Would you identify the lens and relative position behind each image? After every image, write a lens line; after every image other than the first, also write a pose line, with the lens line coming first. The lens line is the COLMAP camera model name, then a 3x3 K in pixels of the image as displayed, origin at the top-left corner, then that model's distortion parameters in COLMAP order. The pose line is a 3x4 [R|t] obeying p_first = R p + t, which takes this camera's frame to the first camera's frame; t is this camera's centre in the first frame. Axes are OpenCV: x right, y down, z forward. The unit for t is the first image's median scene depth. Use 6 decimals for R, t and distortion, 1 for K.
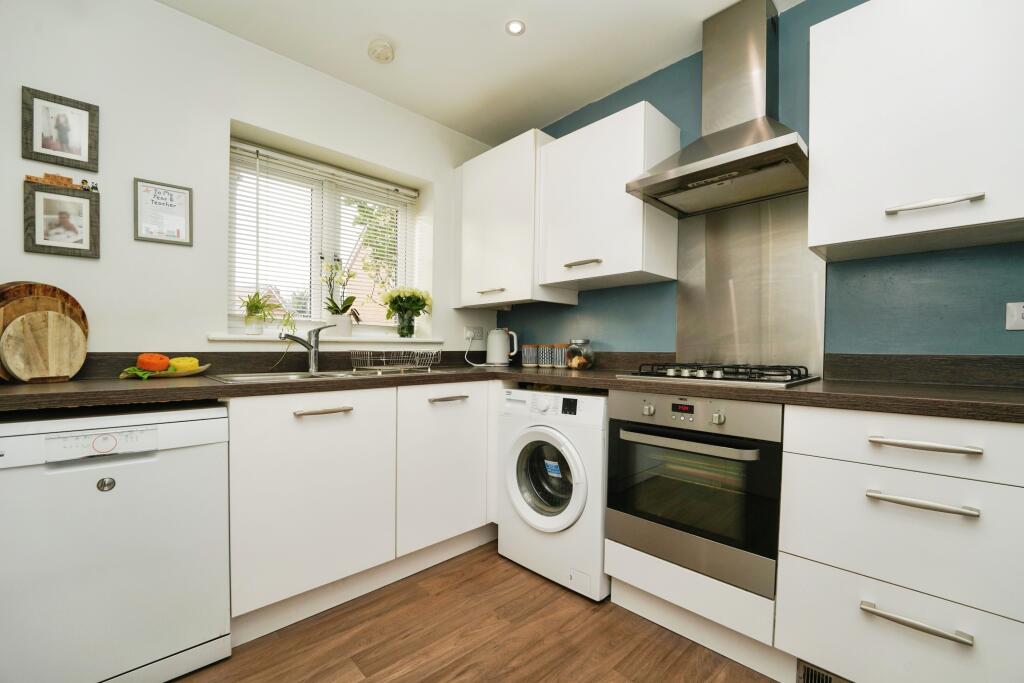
lens RADIAL K [[426.2, 0, 512.7], [0, 426.2, 349.9], [0, 0, 1]] dist [-0.015570, 0.000057]
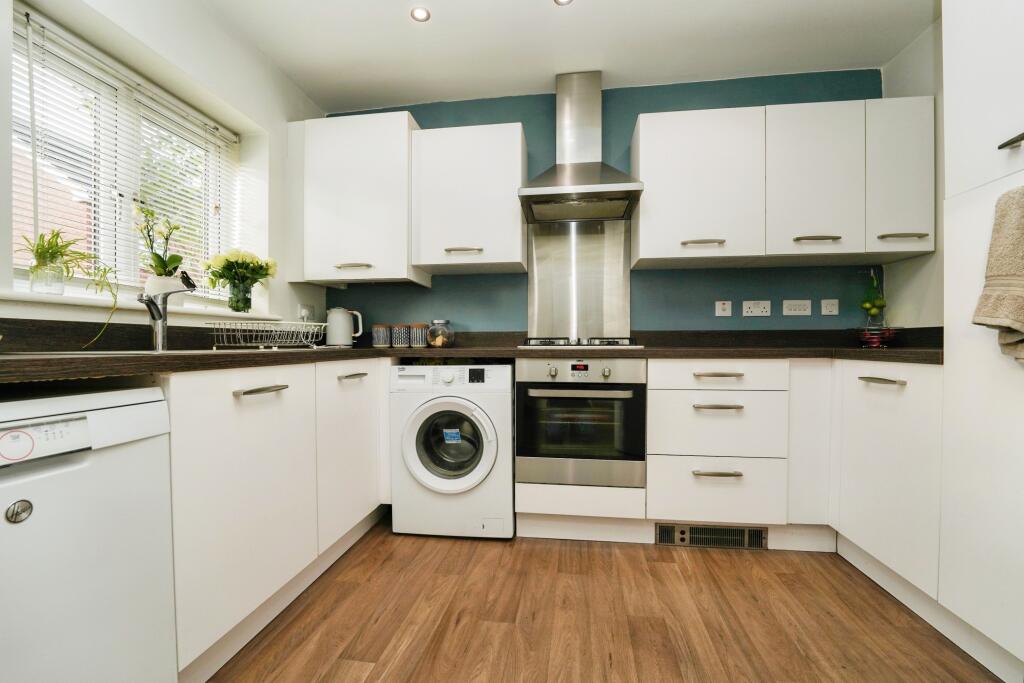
lens RADIAL K [[437.4, 0, 512.0], [0, 437.4, 341.5], [0, 0, 1]] dist [-0.013563, 0.003472]
pose [[0.791675, -0.001546, 0.610941, -0.464816], [0.007278, 0.999950, -0.006901, 0.047857], [-0.610899, 0.009910, 0.791646, 0.028259]]
